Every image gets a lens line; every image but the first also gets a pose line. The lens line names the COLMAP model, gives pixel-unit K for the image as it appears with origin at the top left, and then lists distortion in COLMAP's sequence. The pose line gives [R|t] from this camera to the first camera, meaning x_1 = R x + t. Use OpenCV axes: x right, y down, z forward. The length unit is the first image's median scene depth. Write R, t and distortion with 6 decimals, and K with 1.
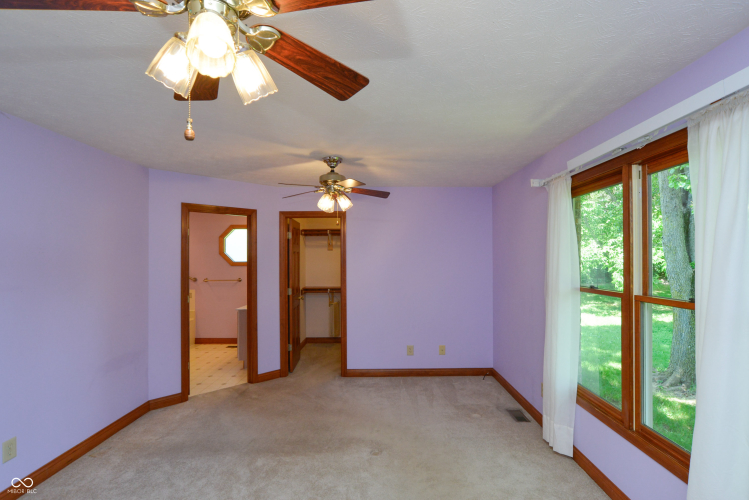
lens RADIAL K [[370.8, 0, 381.3], [0, 370.8, 254.5], [0, 0, 1]] dist [-0.025776, 0.016402]
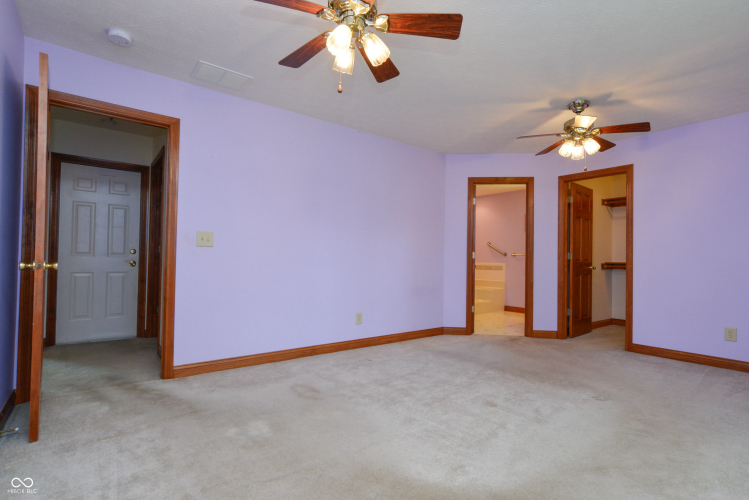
lens RADIAL K [[370.8, 0, 381.3], [0, 370.8, 254.5], [0, 0, 1]] dist [-0.025776, 0.016402]
pose [[0.608162, 0.001633, -0.793811, 0.327864], [-0.013180, 0.999881, -0.008040, 0.158337], [0.793704, 0.015352, 0.608111, -0.008855]]
